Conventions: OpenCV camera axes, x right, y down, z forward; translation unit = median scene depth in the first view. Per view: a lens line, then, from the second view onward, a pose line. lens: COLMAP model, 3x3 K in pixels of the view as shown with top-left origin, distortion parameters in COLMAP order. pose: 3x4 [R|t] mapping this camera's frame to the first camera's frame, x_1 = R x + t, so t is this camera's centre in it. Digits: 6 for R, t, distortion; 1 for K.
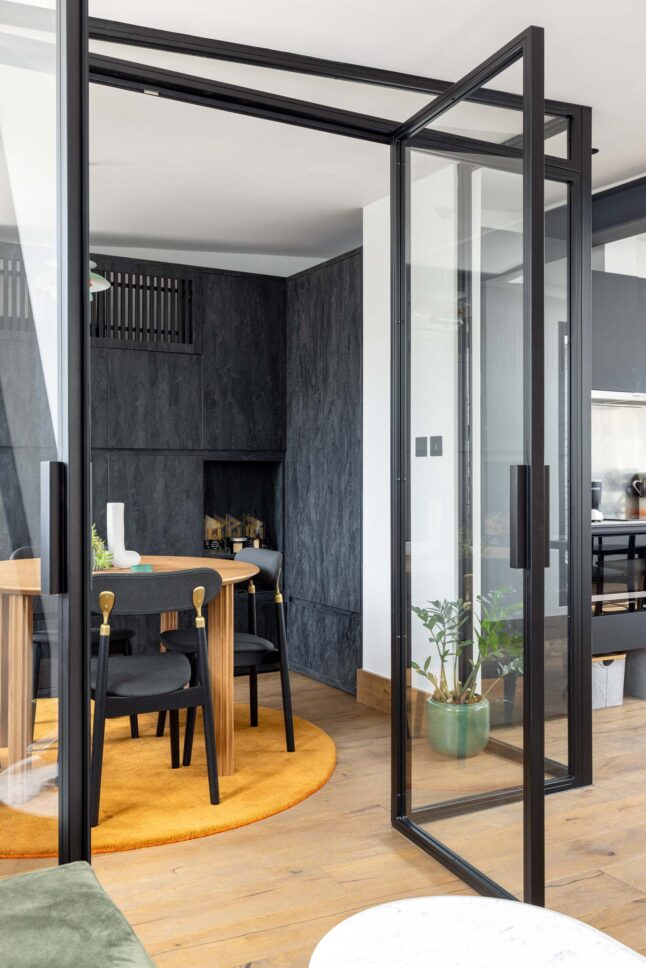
lens RADIAL K [[925.8, 0, 343.7], [0, 925.8, 481.2], [0, 0, 1]] dist [-0.000579, -0.003909]
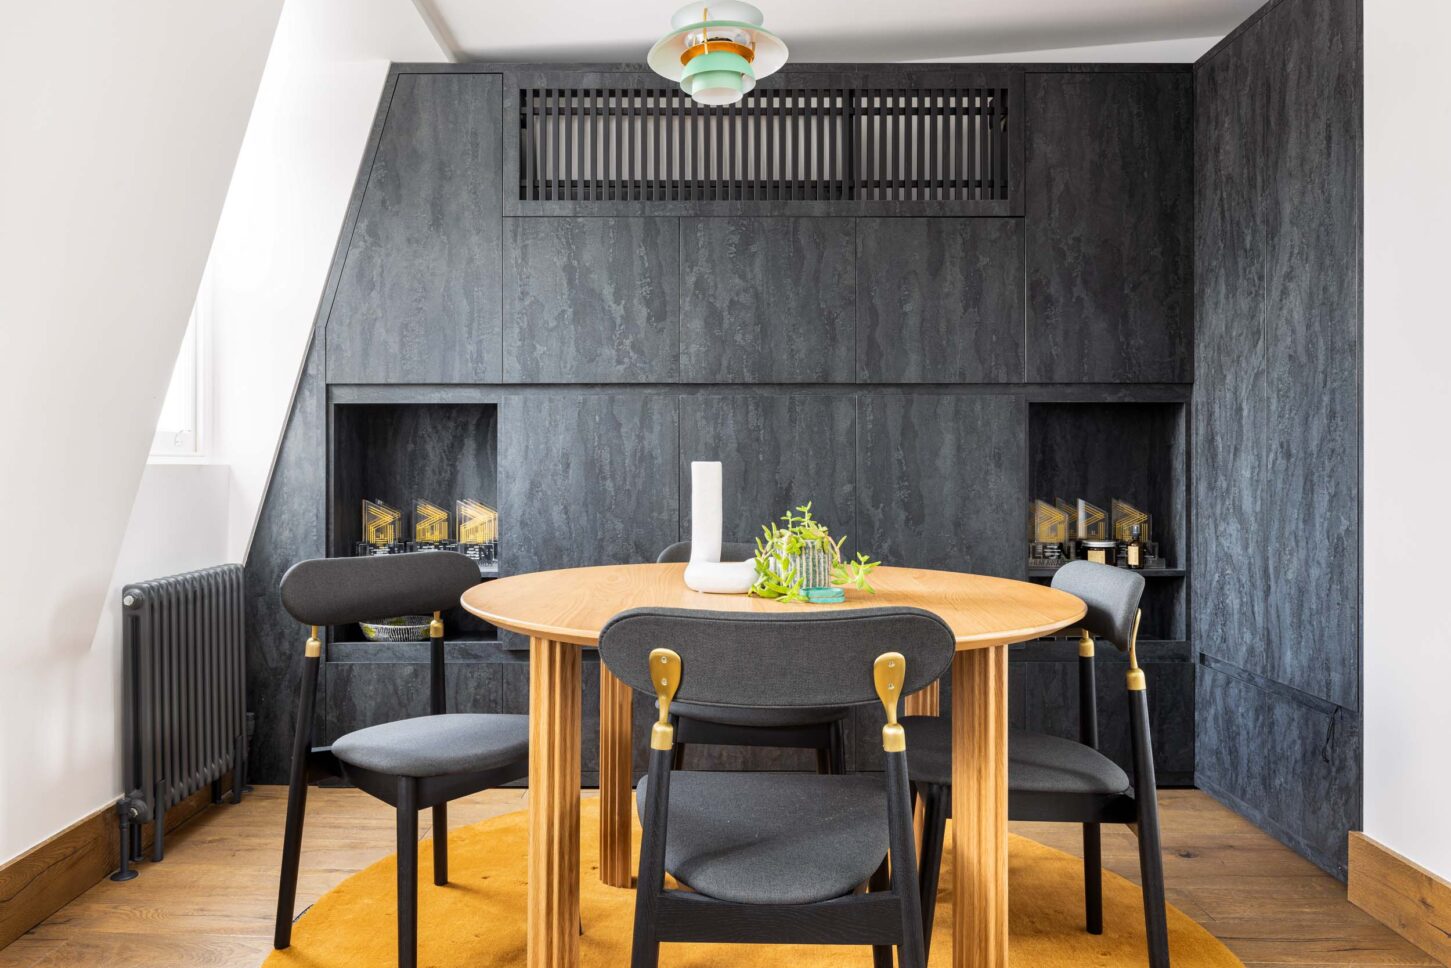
lens RADIAL K [[1027.3, 0, 689.4], [0, 1027.3, 469.3], [0, 0, 1]] dist [-0.001124, 0.000294]
pose [[0.847803, -0.000547, -0.530312, 0.006716], [-0.001805, 0.999991, -0.003917, 0.021686], [0.530309, 0.004278, 0.847794, 0.357935]]
